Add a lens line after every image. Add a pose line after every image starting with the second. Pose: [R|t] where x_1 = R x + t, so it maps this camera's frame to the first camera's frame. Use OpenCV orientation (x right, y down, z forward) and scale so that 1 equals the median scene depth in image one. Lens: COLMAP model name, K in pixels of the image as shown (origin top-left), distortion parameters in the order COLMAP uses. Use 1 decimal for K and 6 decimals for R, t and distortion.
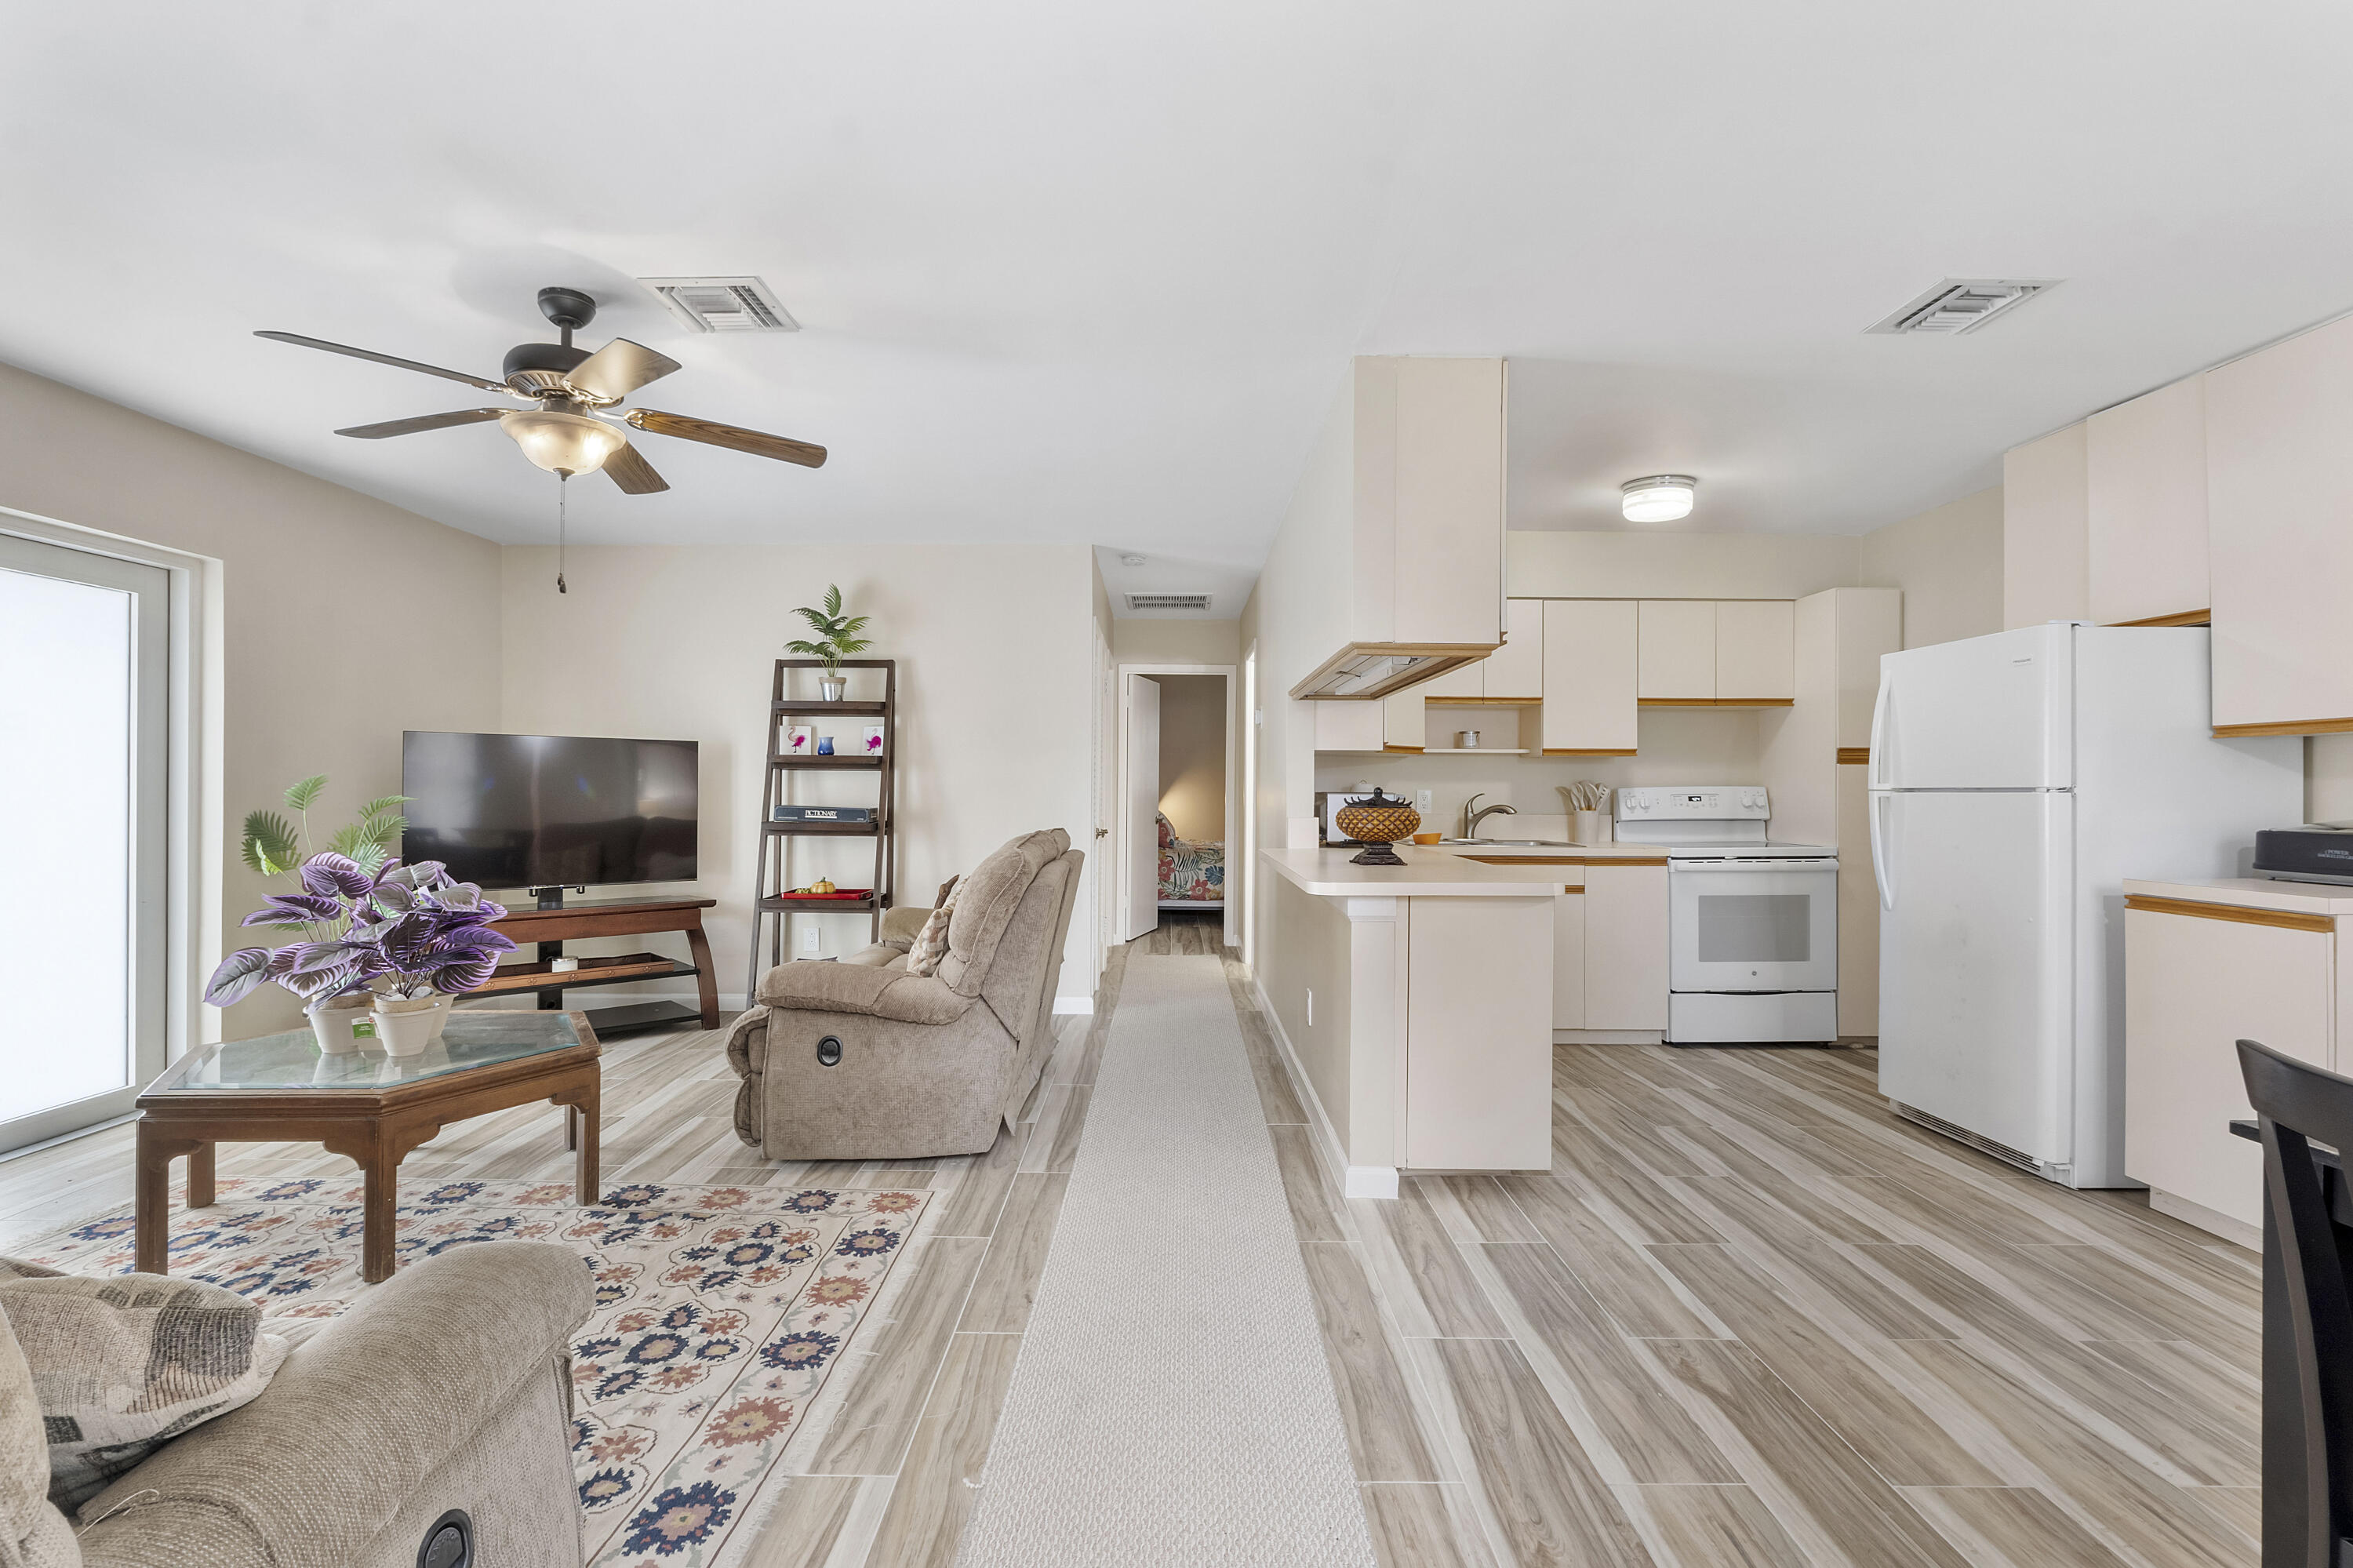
lens RADIAL K [[1062.4, 0, 1161.8], [0, 1062.4, 778.8], [0, 0, 1]] dist [-0.010929, 0.002422]
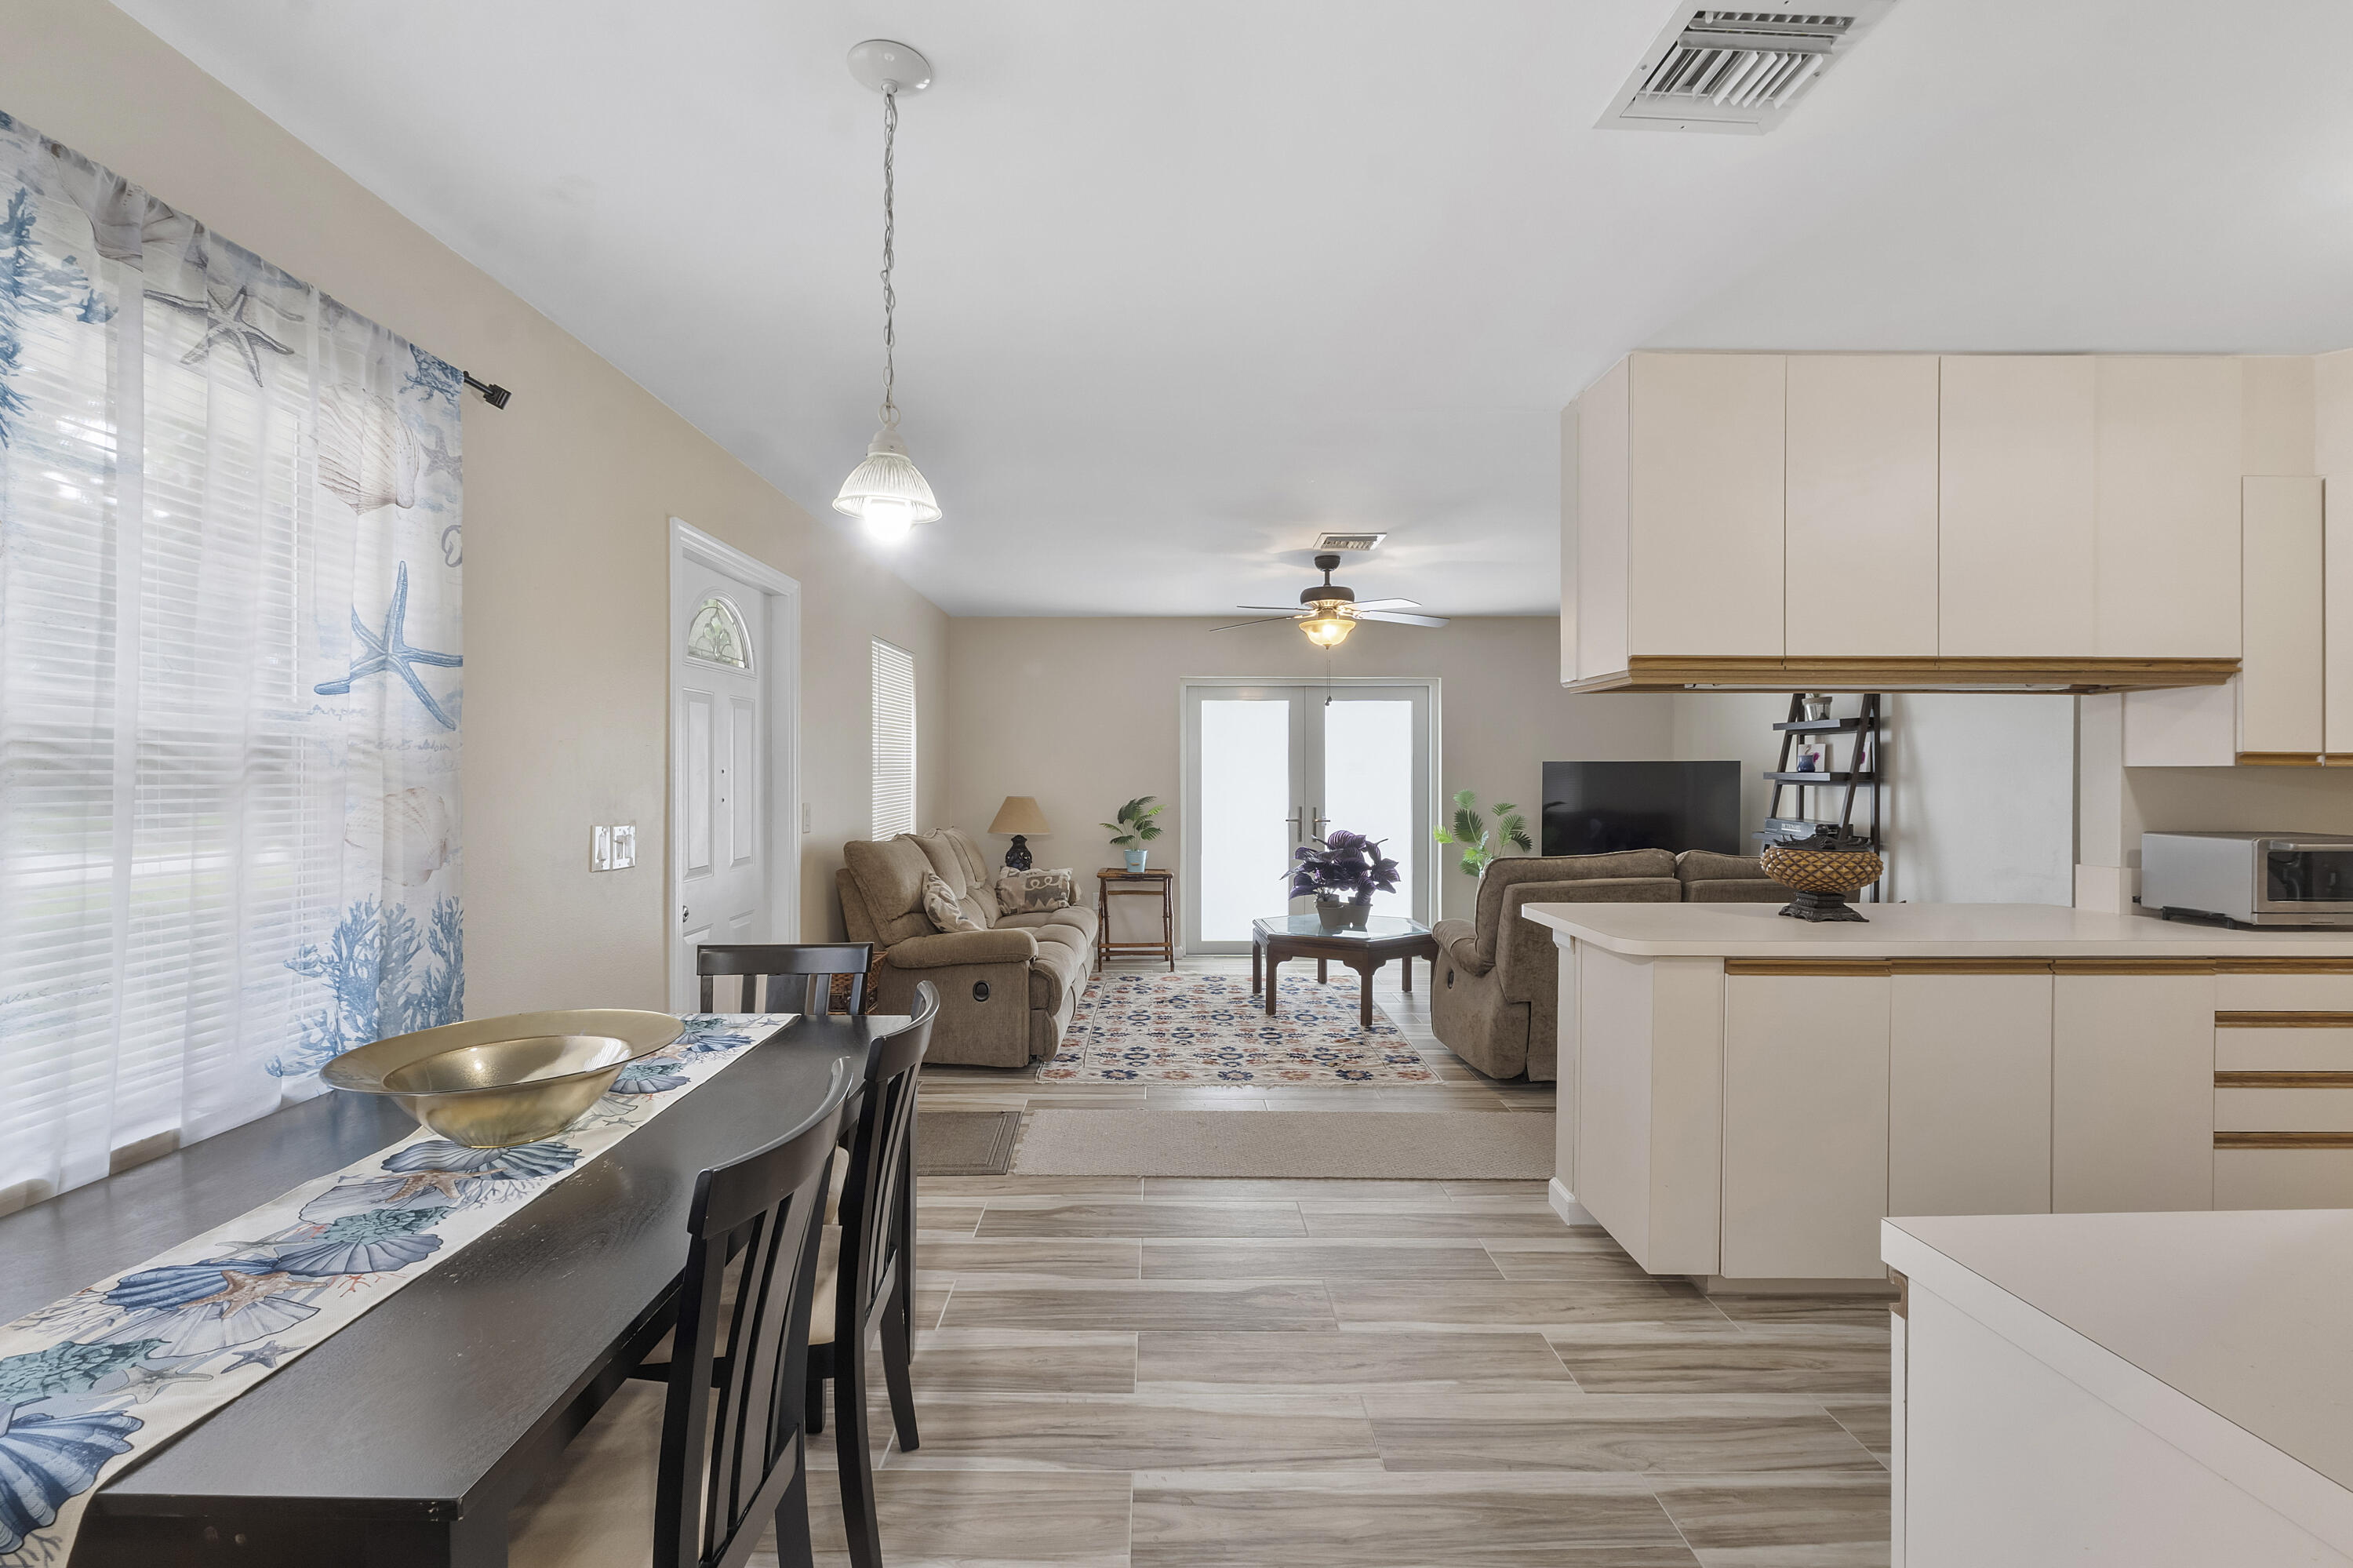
lens RADIAL K [[1000.0, 0, 1154.1], [0, 1000.0, 771.9], [0, 0, 1]] dist [-0.008580, 0.000077]
pose [[0.006323, -0.005229, -0.999966, 1.151264], [0.006865, 0.999963, -0.005186, -0.037546], [0.999956, -0.006832, 0.006359, 0.580626]]
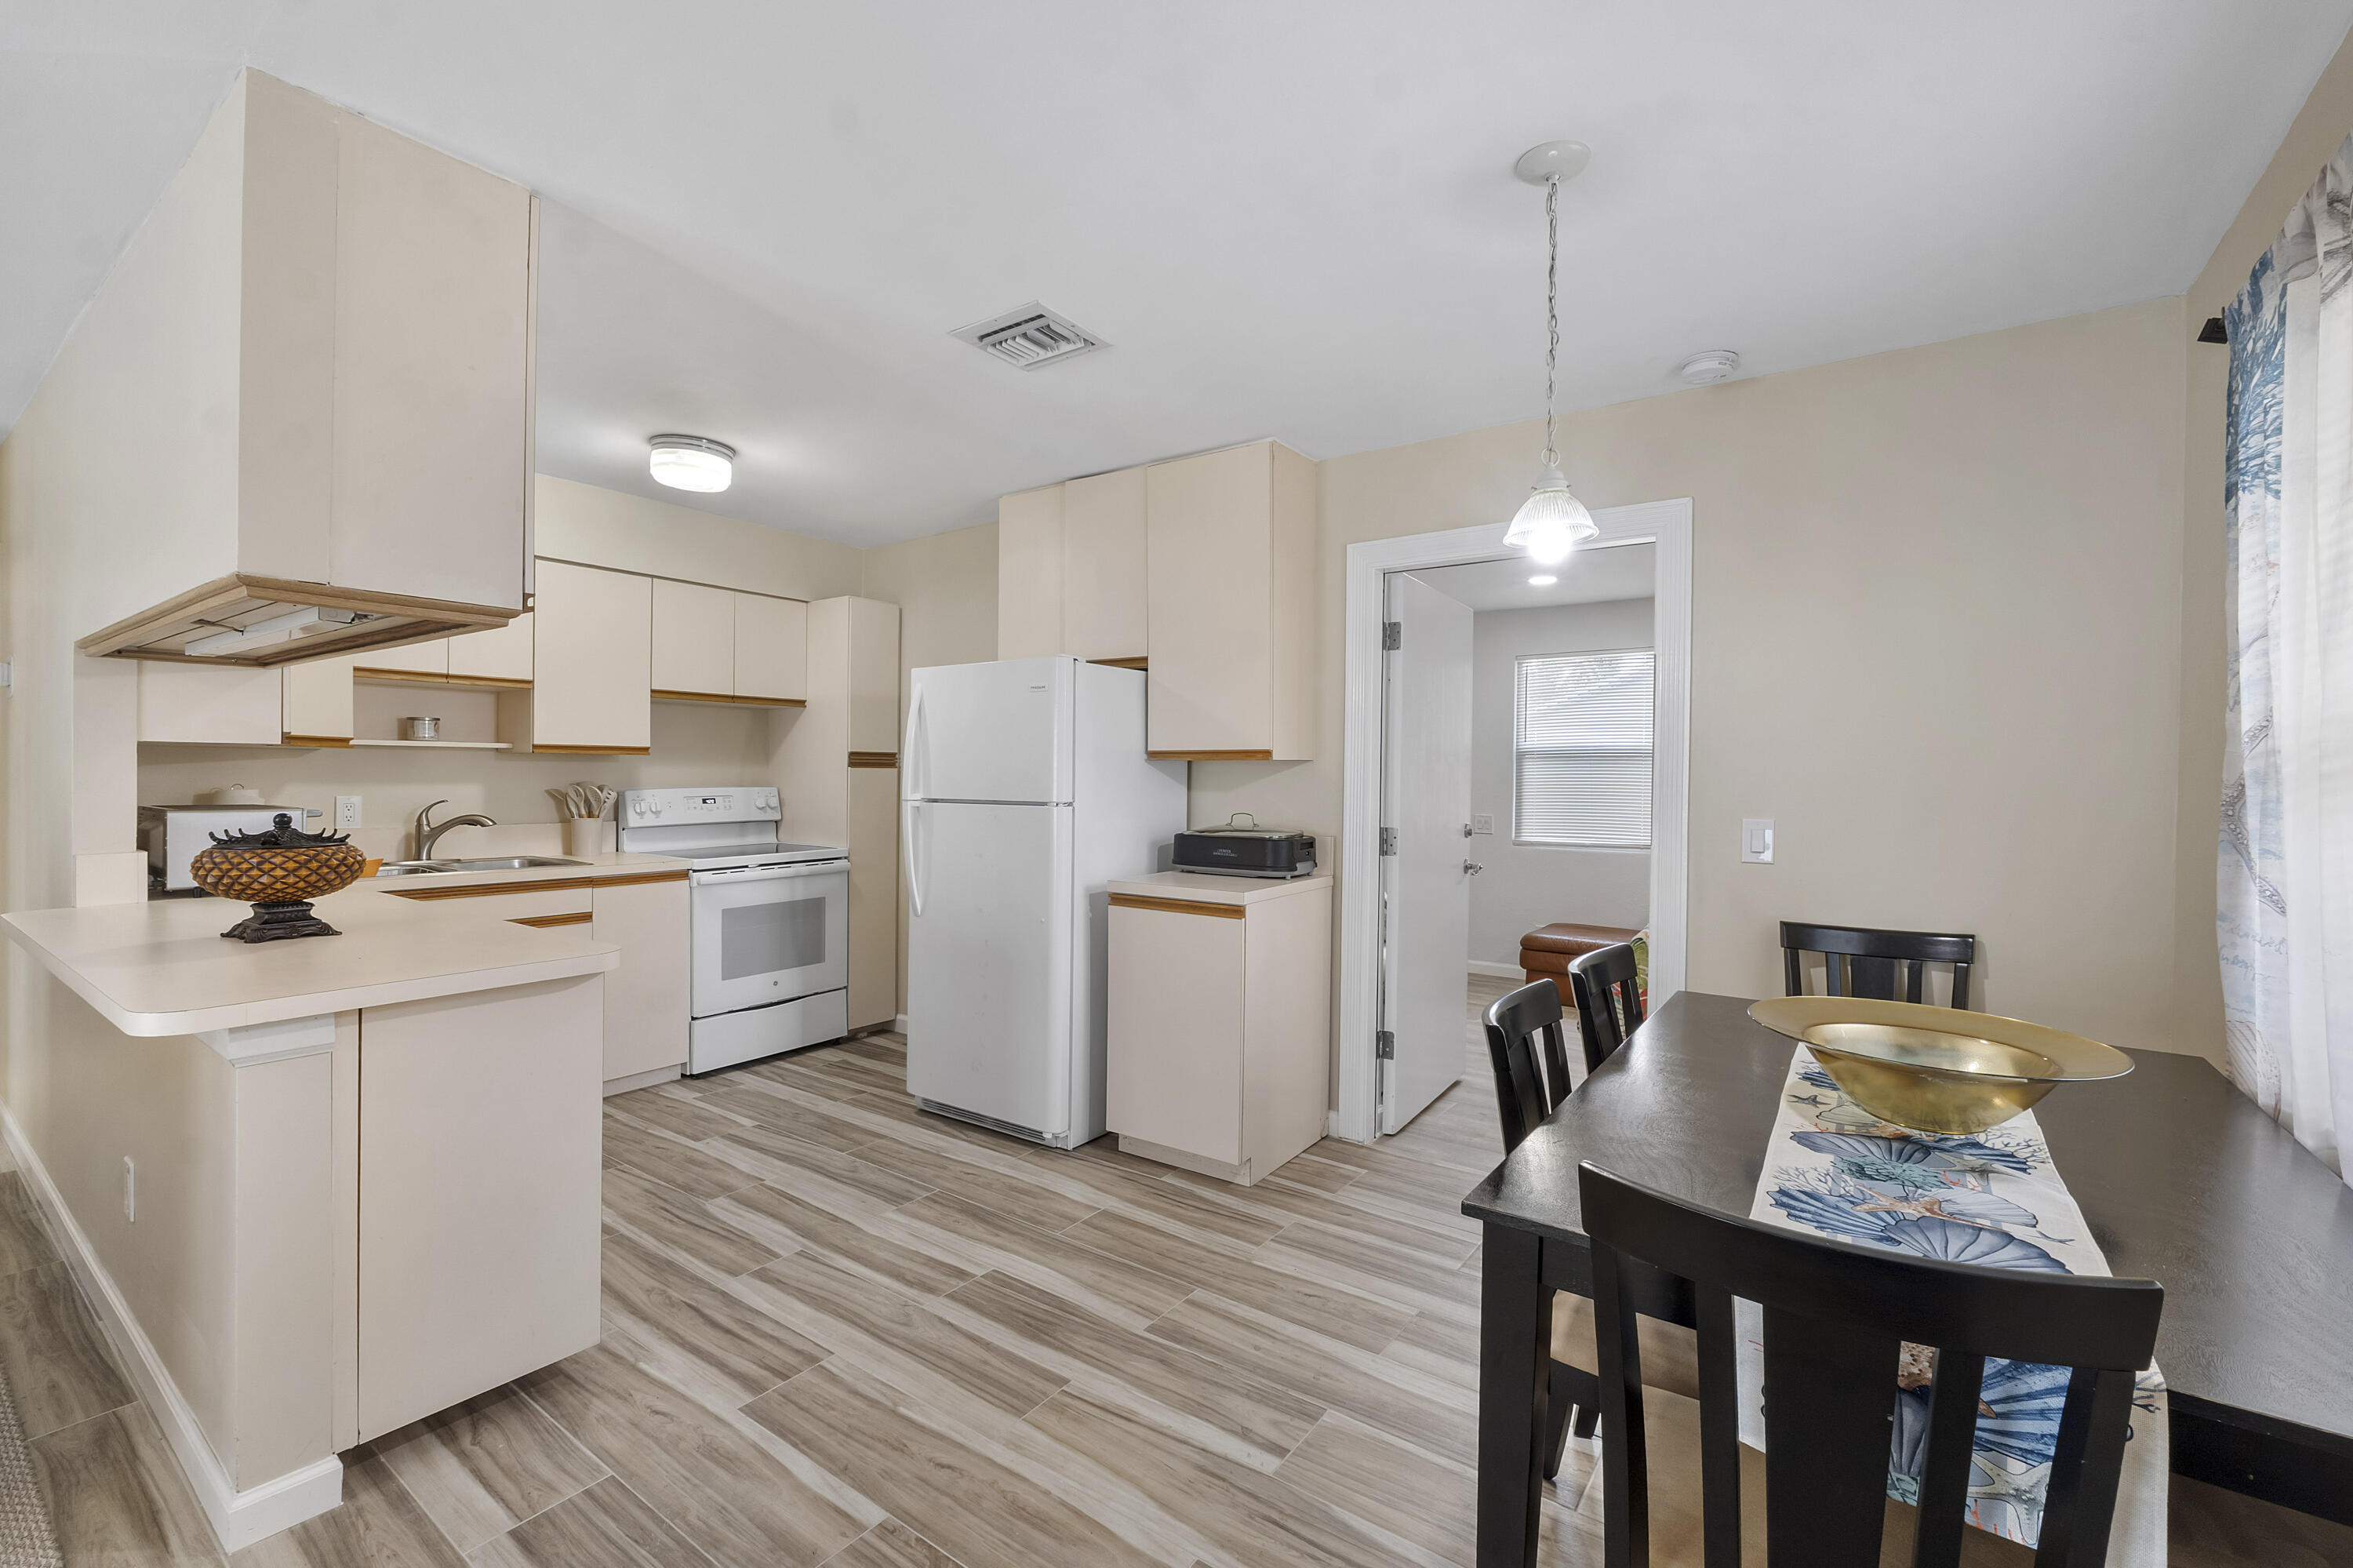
lens RADIAL K [[1000.0, 0, 1158.4], [0, 1000.0, 781.2], [0, 0, 1]] dist [-0.008580, 0.000077]
pose [[0.583916, -0.005825, 0.811793, 0.037111], [-0.014929, 0.999728, 0.017912, -0.035061], [-0.811677, -0.022578, 0.583671, 0.290055]]
